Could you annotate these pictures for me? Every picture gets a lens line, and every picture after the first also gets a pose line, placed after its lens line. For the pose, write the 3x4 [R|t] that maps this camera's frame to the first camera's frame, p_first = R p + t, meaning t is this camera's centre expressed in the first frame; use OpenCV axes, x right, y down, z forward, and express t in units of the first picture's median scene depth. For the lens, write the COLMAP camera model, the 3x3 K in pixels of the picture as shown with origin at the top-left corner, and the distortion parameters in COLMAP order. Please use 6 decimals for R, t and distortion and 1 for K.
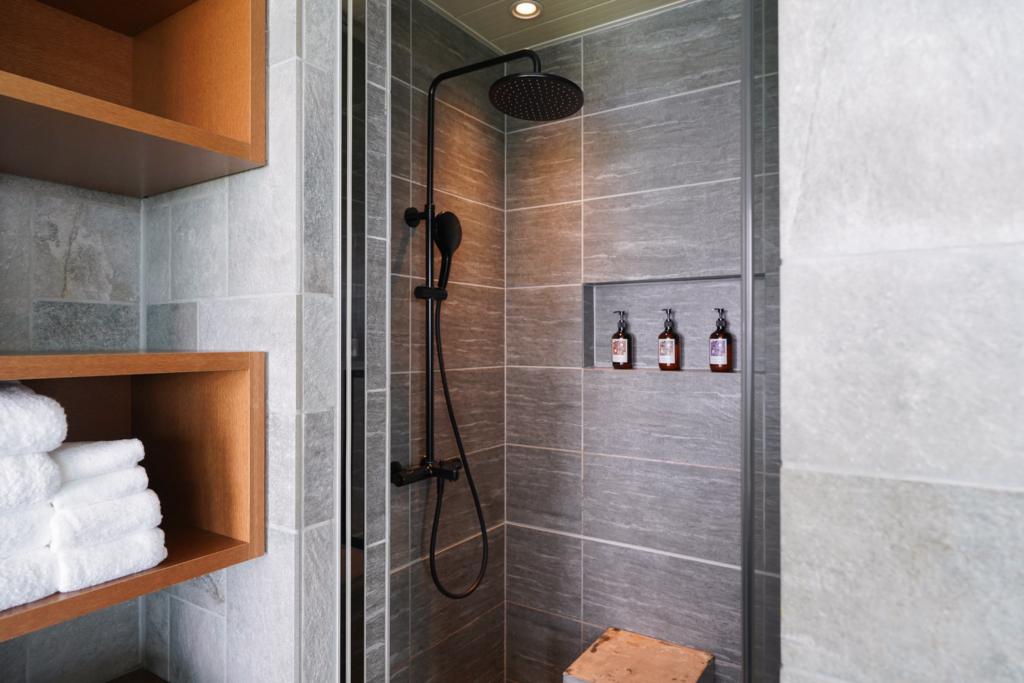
lens RADIAL K [[618.7, 0, 511.1], [0, 618.7, 339.9], [0, 0, 1]] dist [0.008162, 0.001344]
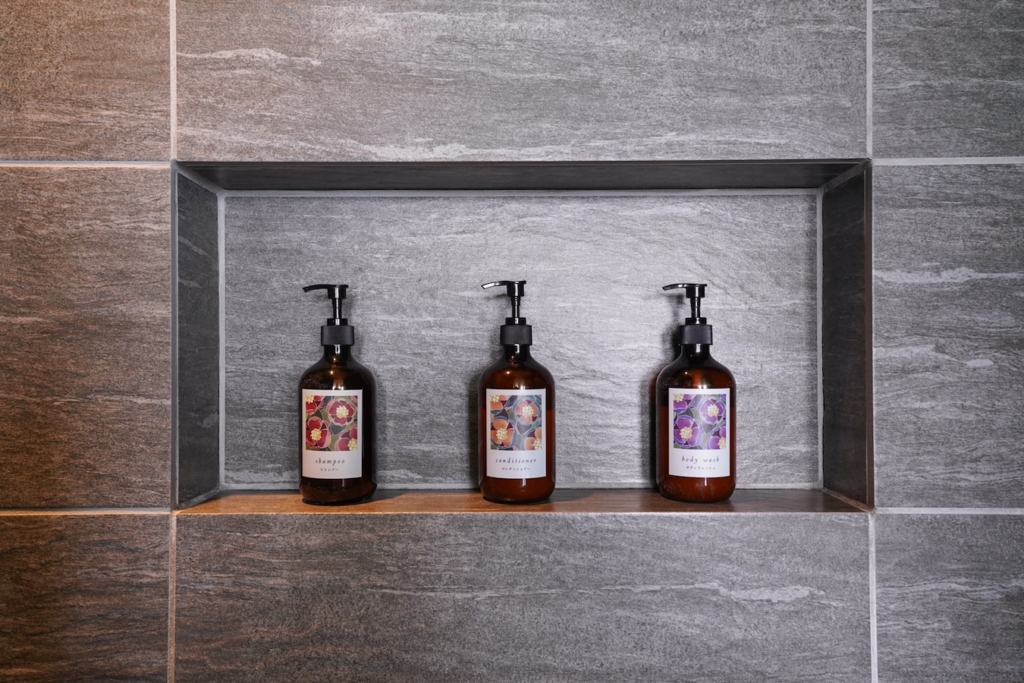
lens RADIAL K [[618.7, 0, 469.7], [0, 618.7, 362.6], [0, 0, 1]] dist [0.008162, 0.001344]
pose [[0.835163, 0.004882, 0.549981, 0.080072], [0.003066, 0.999904, -0.013532, -0.008869], [-0.549994, 0.012988, 0.835068, 0.745191]]
